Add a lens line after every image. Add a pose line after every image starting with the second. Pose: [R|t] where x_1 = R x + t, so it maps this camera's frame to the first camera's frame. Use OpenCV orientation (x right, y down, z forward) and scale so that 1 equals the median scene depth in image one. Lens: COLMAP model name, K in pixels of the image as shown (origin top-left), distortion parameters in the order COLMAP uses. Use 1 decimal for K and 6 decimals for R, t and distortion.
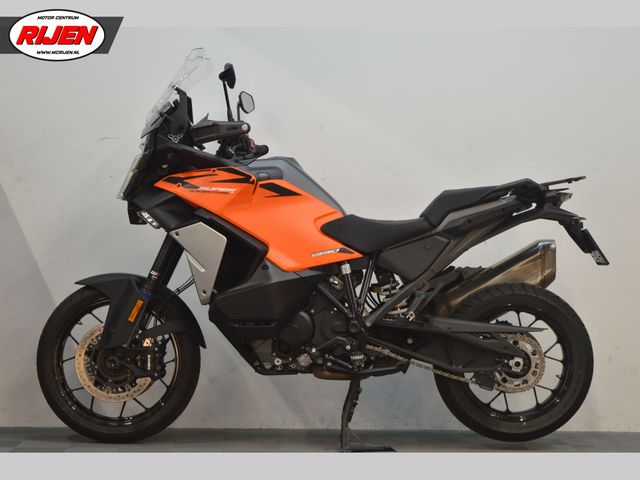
lens RADIAL K [[1471.4, 0, 316.2], [0, 1471.4, 239.9], [0, 0, 1]] dist [0.137687, 0.000000]
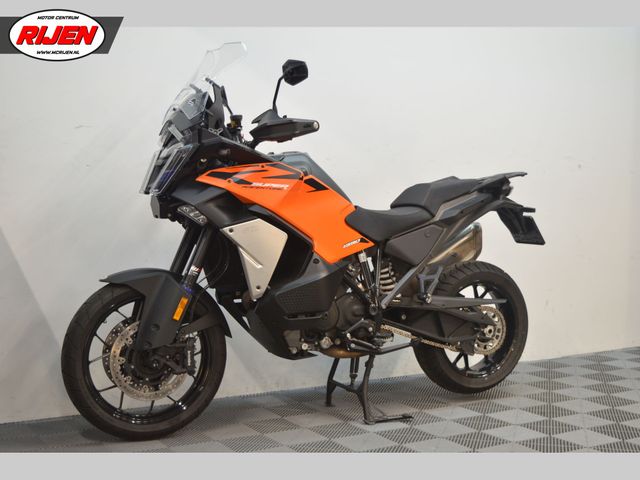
lens RADIAL K [[894.8, 0, 325.2], [0, 894.8, 242.6], [0, 0, 1]] dist [-0.033039, 0.000000]
pose [[0.879874, -0.033608, 0.474017, -0.315692], [-0.000903, 0.997376, 0.072391, -0.038536], [-0.475207, -0.064123, 0.877535, 0.432667]]
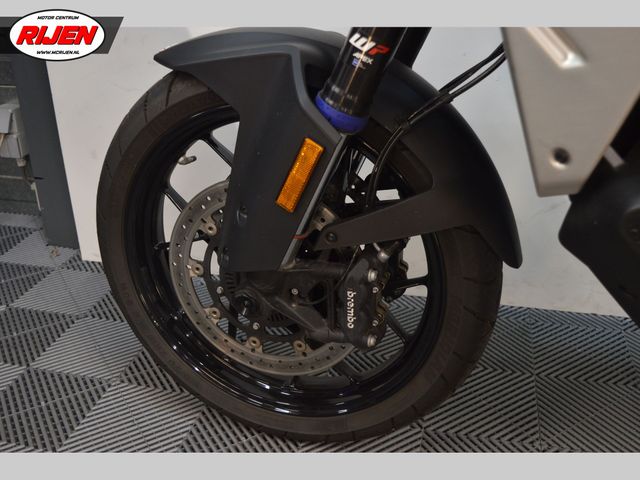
lens RADIAL K [[636.8, 0, 324.3], [0, 636.8, 240.7], [0, 0, 1]] dist [-0.078994, 0.000000]
pose [[0.960550, 0.094060, -0.261718, -0.082077], [0.031201, 0.898679, 0.437496, 0.003980], [0.276351, -0.428403, 0.860291, 0.878899]]
